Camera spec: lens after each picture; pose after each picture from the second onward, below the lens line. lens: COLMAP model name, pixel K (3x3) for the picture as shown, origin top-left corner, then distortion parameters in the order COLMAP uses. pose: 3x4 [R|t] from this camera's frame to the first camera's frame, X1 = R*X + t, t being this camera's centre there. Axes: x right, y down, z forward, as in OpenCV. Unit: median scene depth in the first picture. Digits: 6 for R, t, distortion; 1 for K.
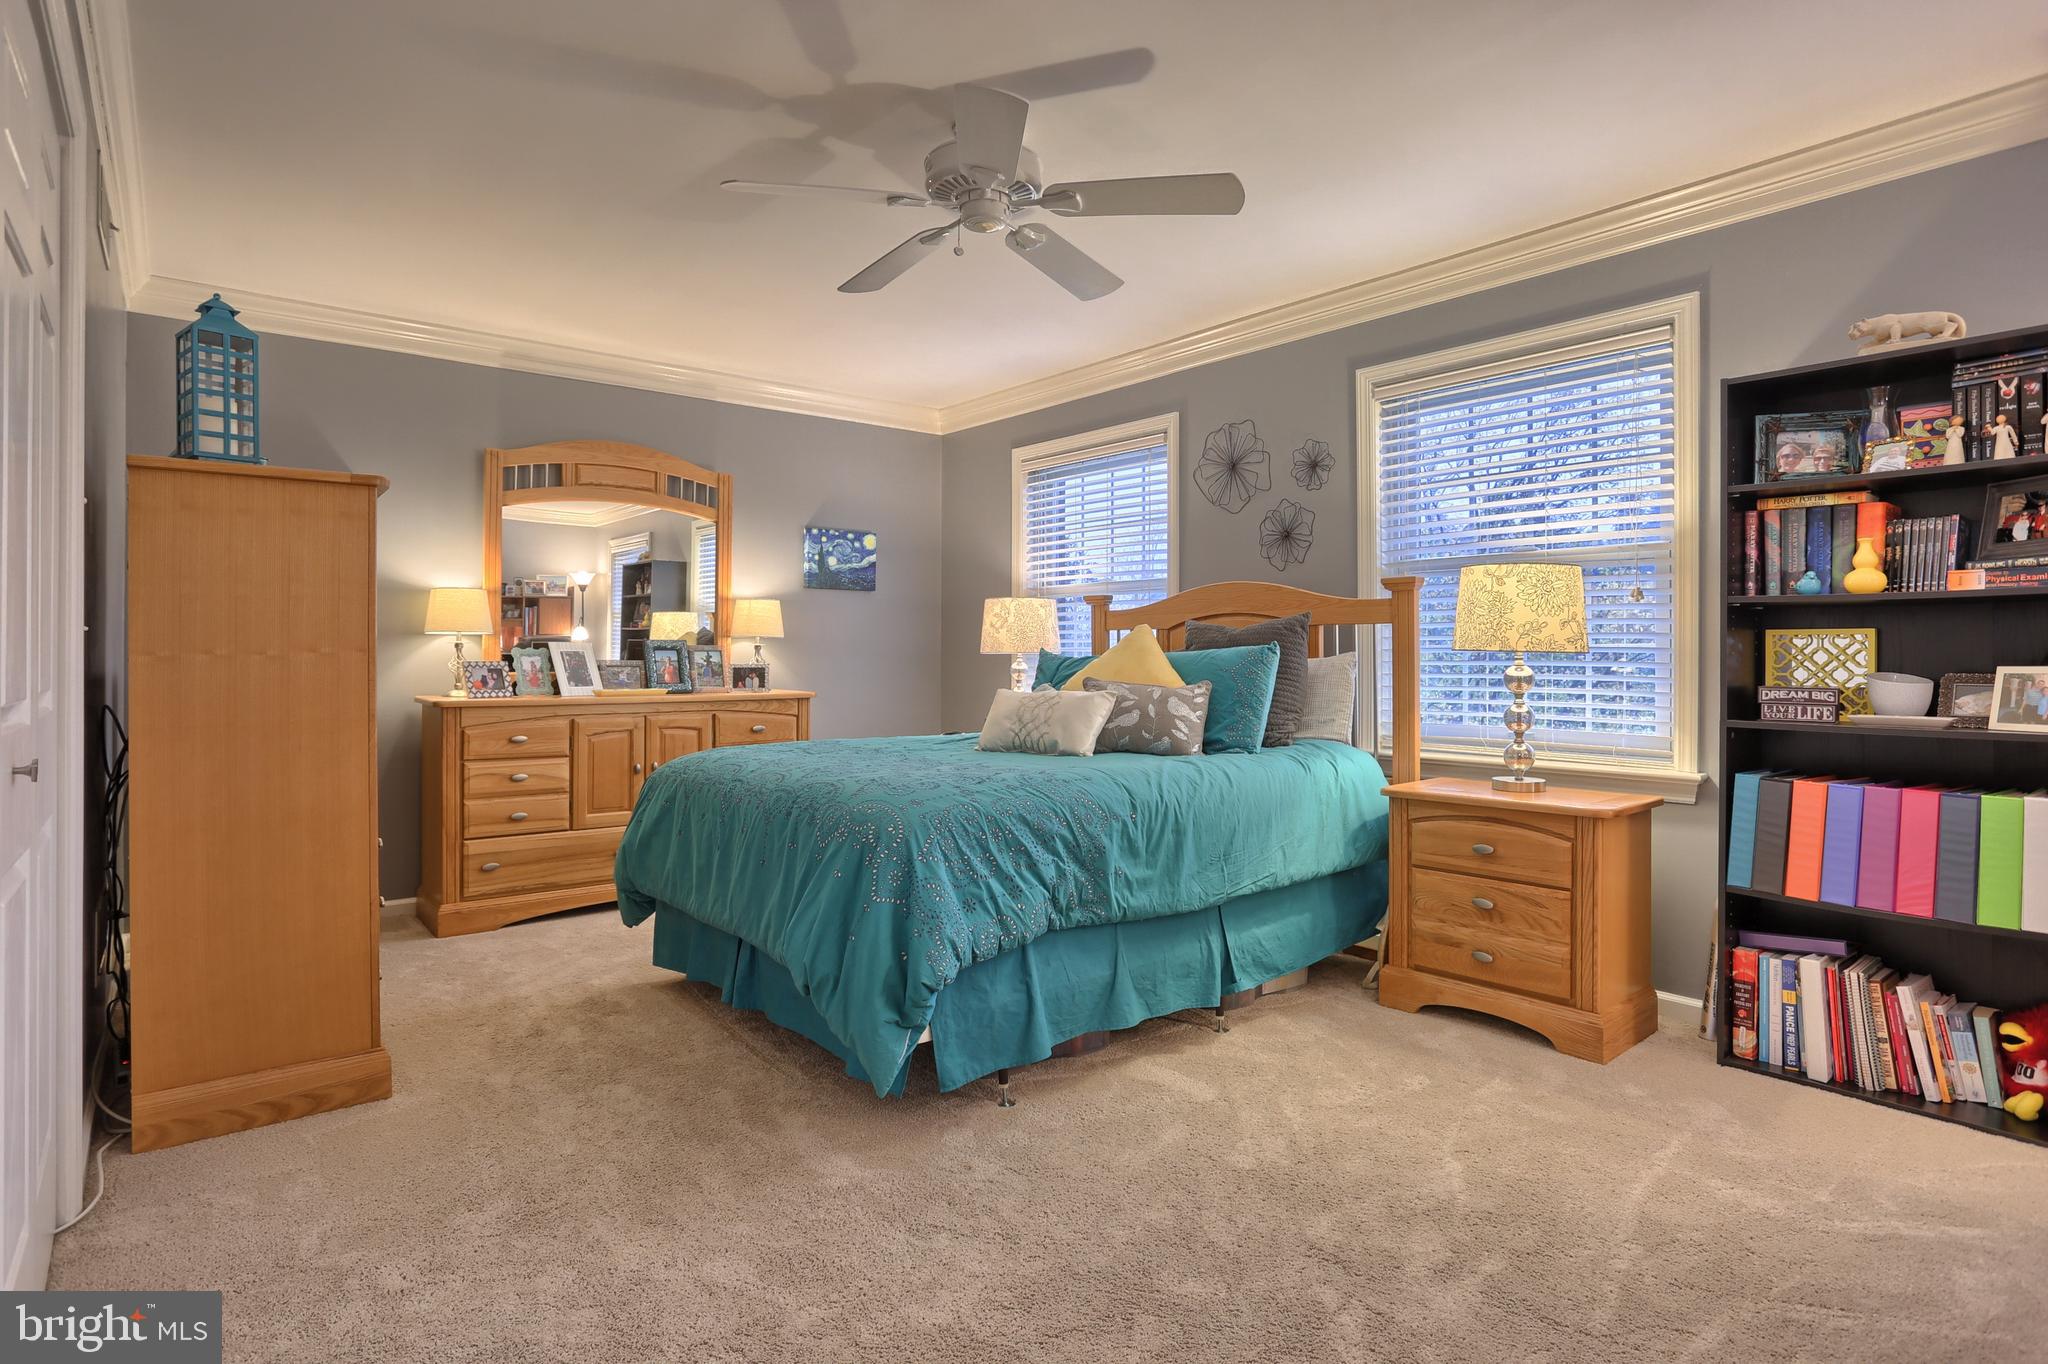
lens RADIAL K [[1099.4, 0, 1007.3], [0, 1099.4, 677.5], [0, 0, 1]] dist [-0.069119, 0.041339]
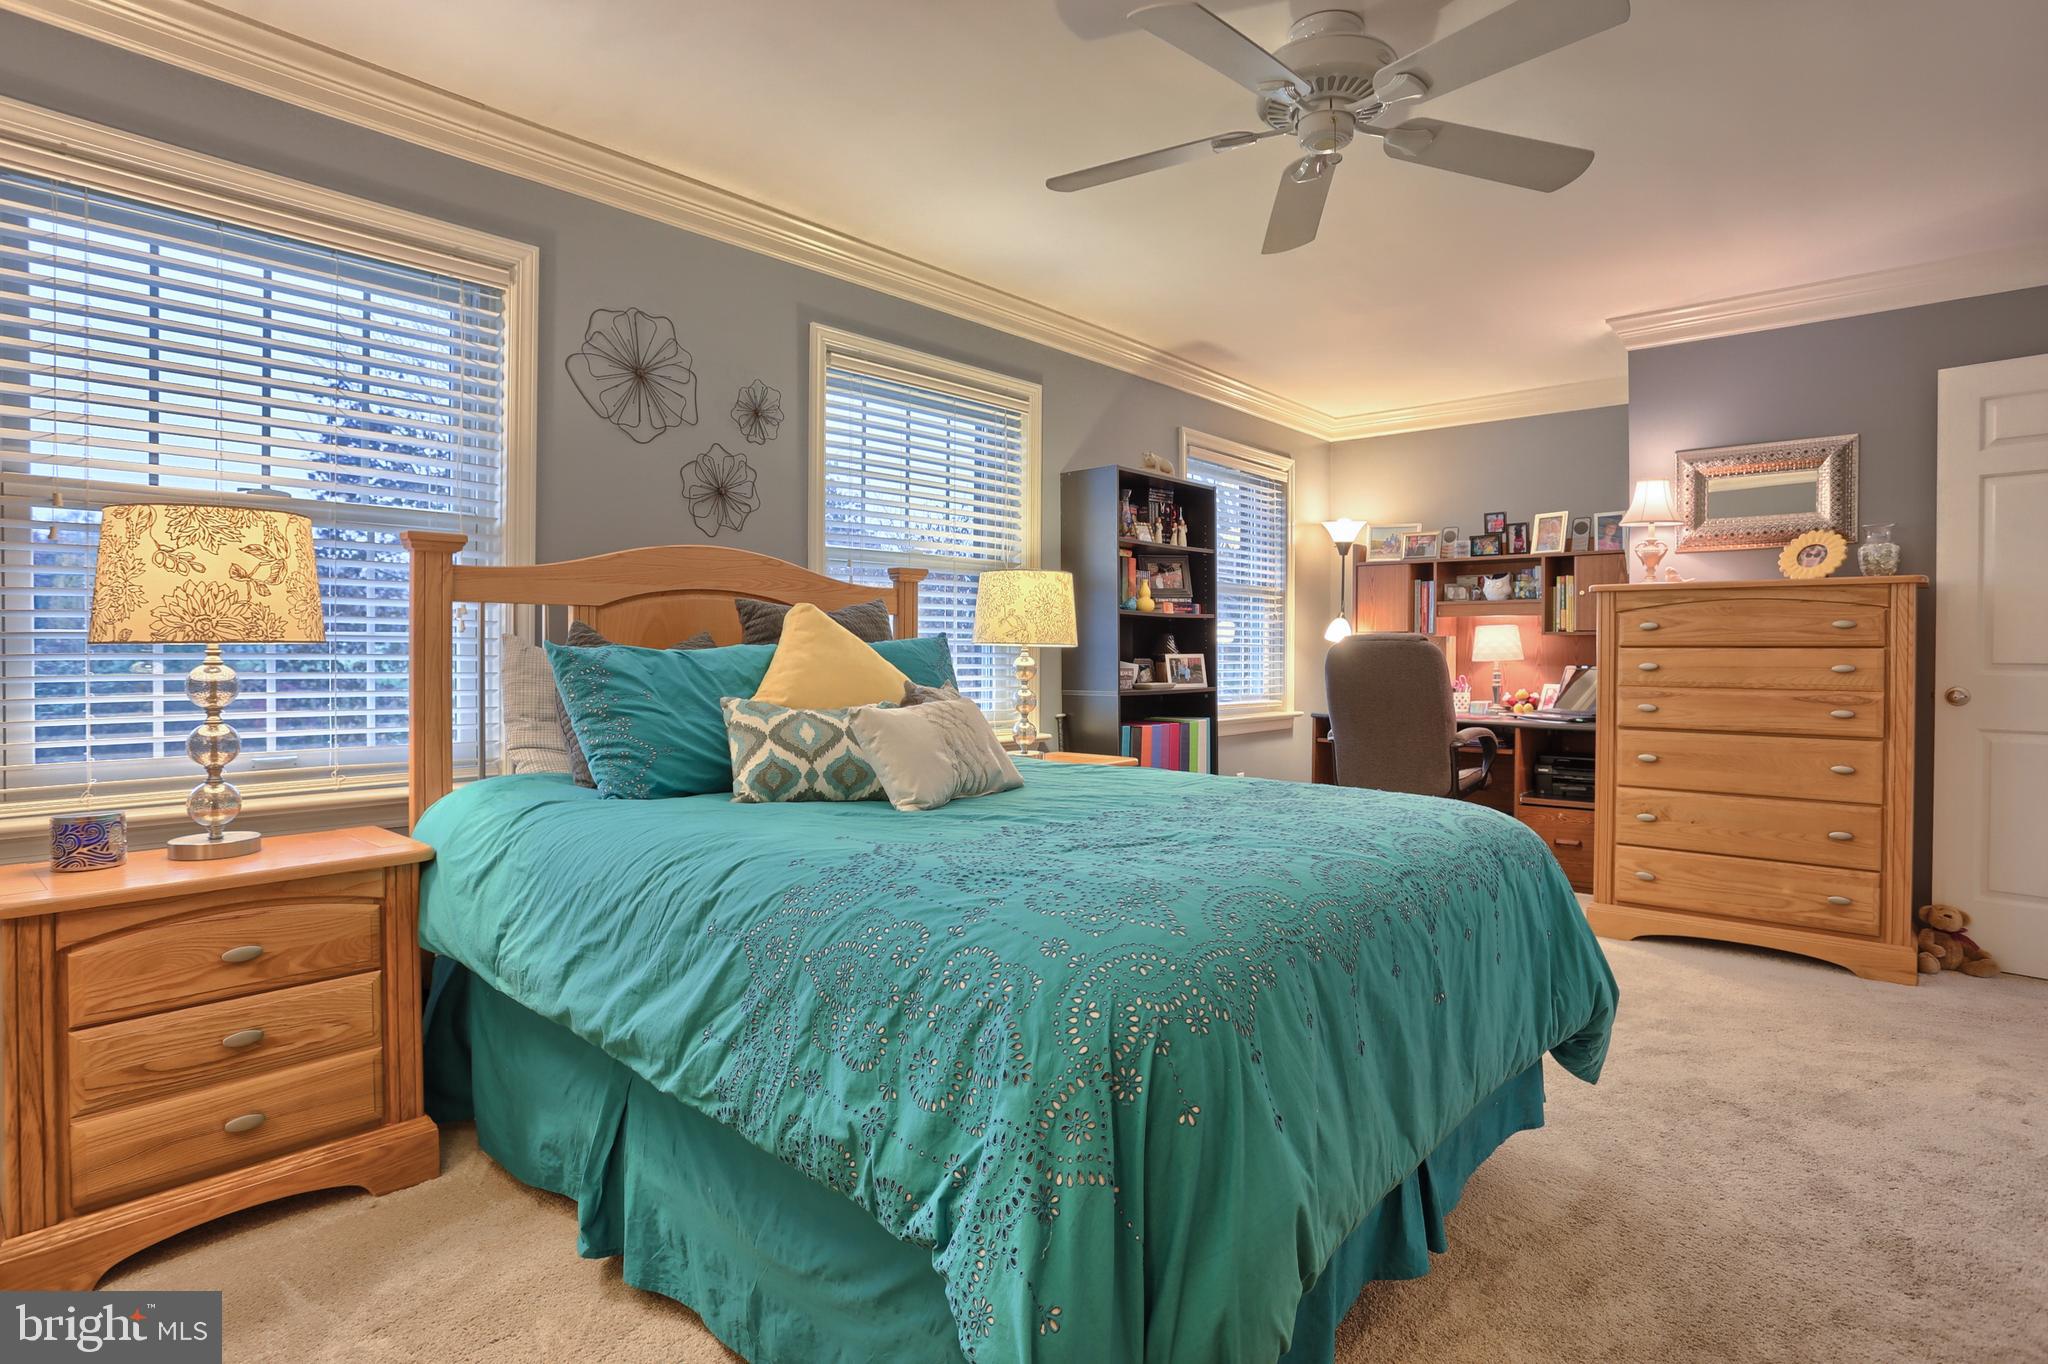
lens RADIAL K [[1099.4, 0, 1007.3], [0, 1099.4, 677.5], [0, 0, 1]] dist [-0.069119, 0.041339]
pose [[-0.199012, -0.023084, 0.979725, -0.537159], [0.023918, 0.999310, 0.028404, -0.017151], [-0.979705, 0.029086, -0.198323, 0.958424]]
